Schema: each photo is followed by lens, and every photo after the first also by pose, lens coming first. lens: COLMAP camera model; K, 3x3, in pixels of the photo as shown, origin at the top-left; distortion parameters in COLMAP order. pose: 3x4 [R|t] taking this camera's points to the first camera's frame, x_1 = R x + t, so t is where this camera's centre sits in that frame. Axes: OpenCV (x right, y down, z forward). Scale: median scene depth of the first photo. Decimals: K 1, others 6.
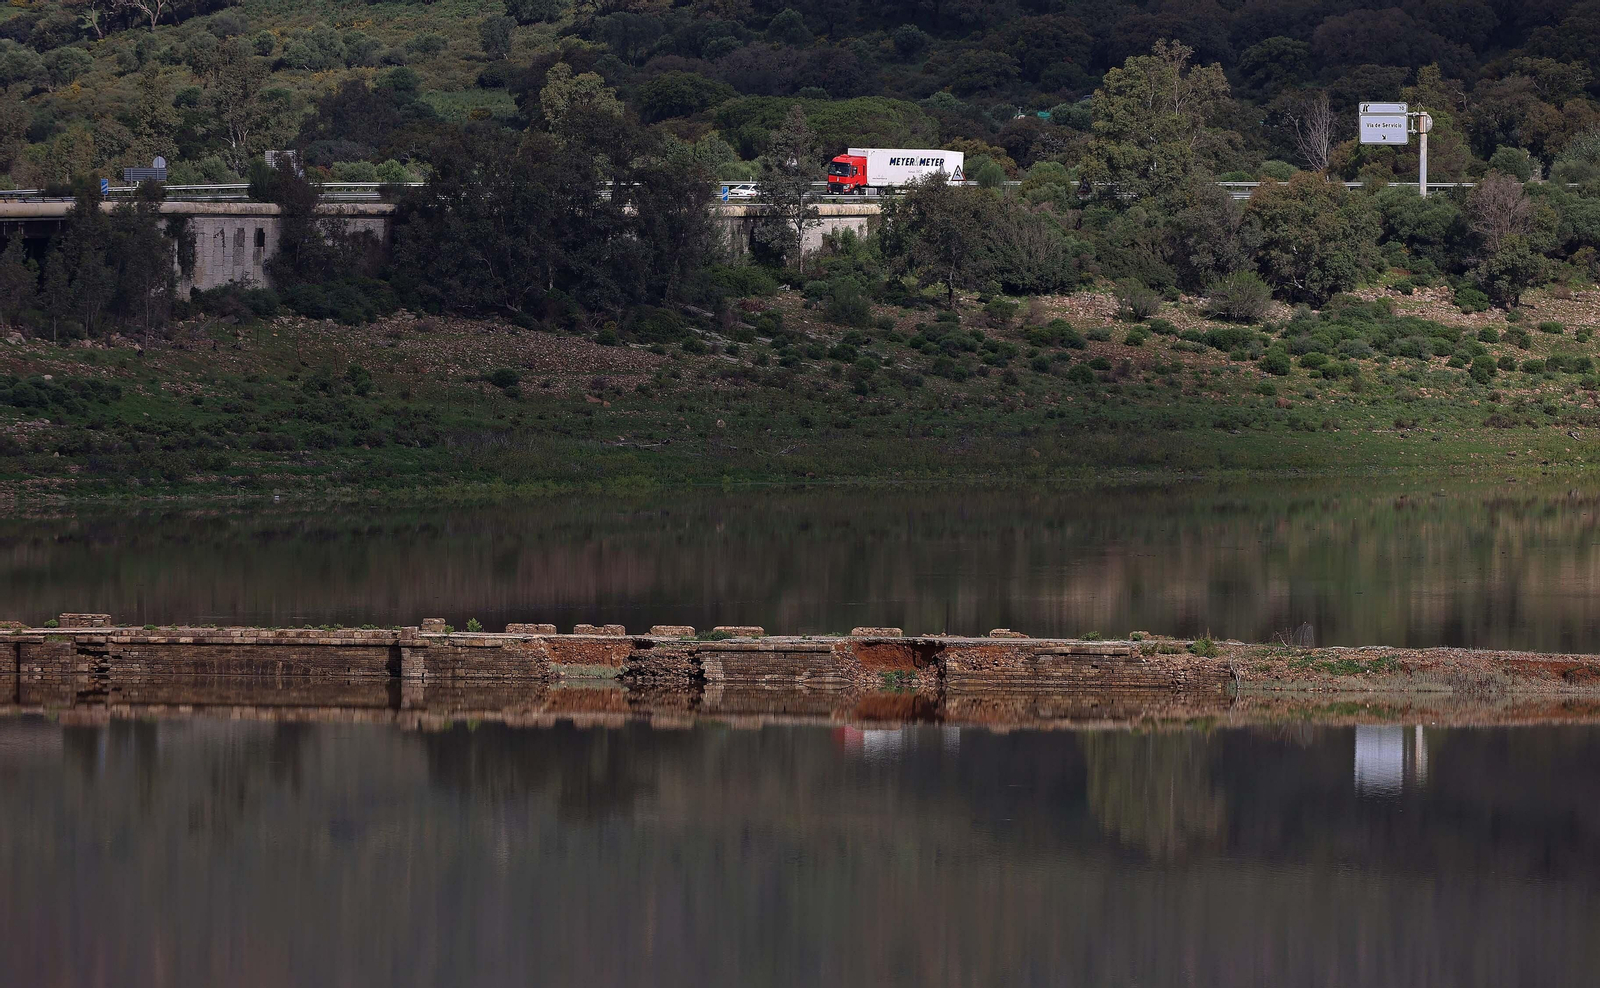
lens RADIAL K [[646.0, 0, 801.5], [0, 646.0, 495.2], [0, 0, 1]] dist [0.001089, 0.000257]
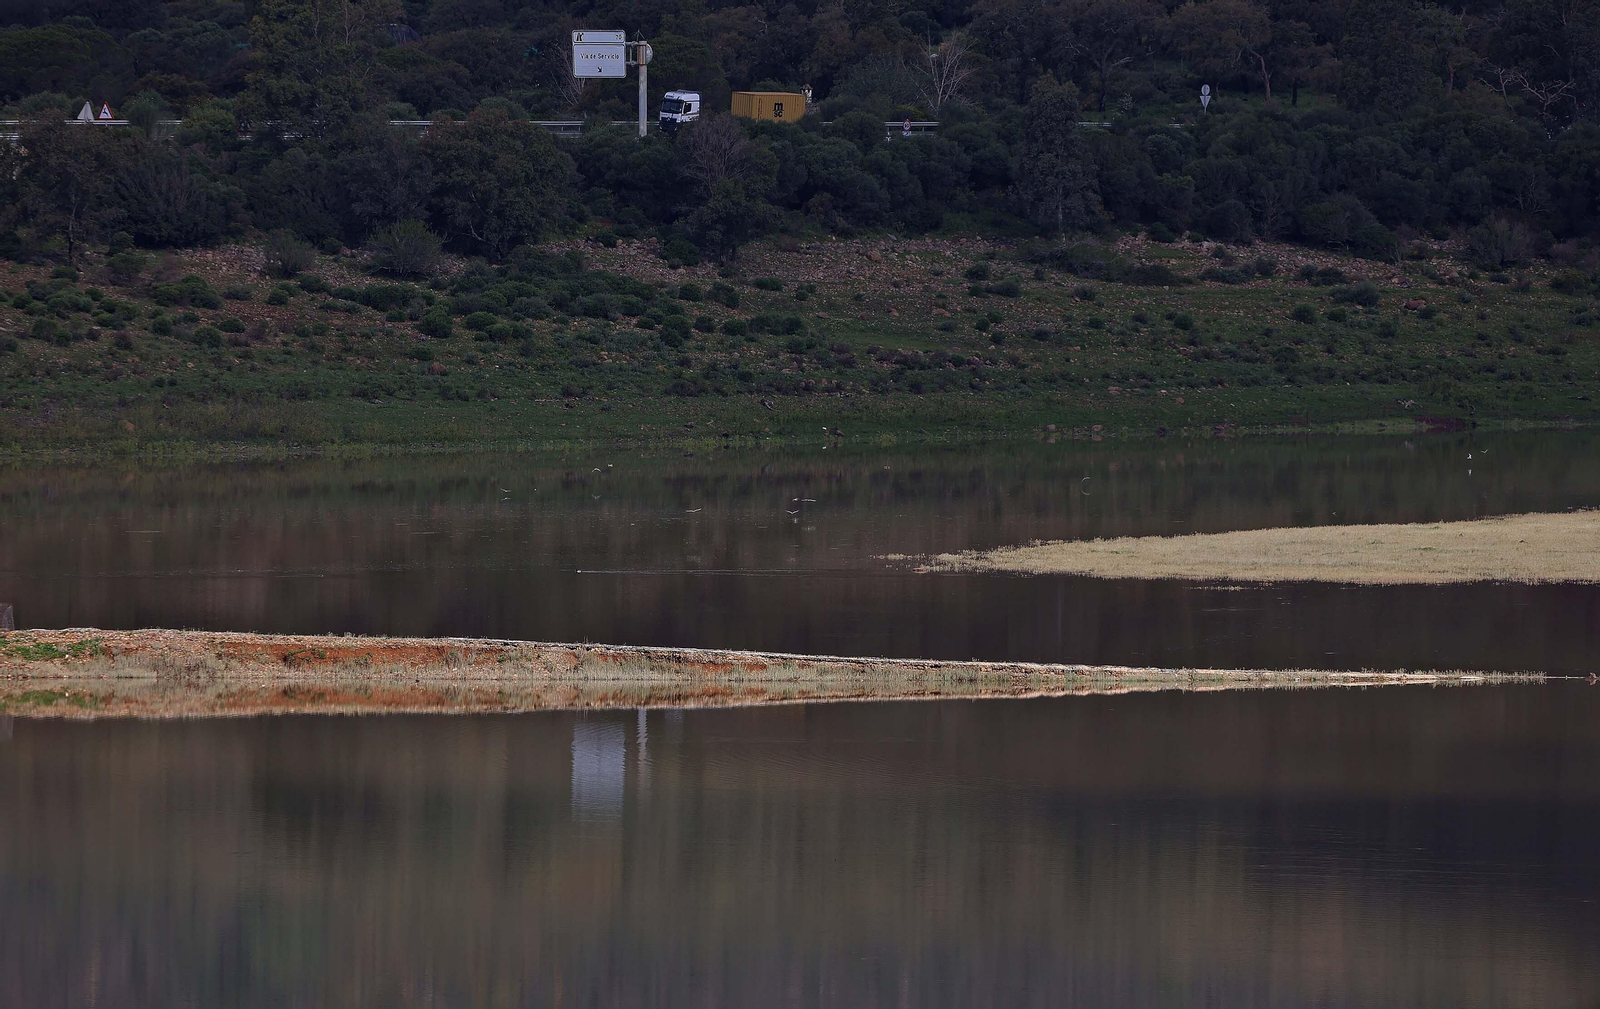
lens RADIAL K [[742.6, 0, 799.6], [0, 742.6, 503.4], [0, 0, 1]] dist [0.000425, 0.000093]
pose [[0.999985, -0.004458, 0.003190, 1.224619], [0.004442, 0.999977, 0.005038, 0.038581], [-0.003212, -0.005024, 0.999982, -0.021911]]
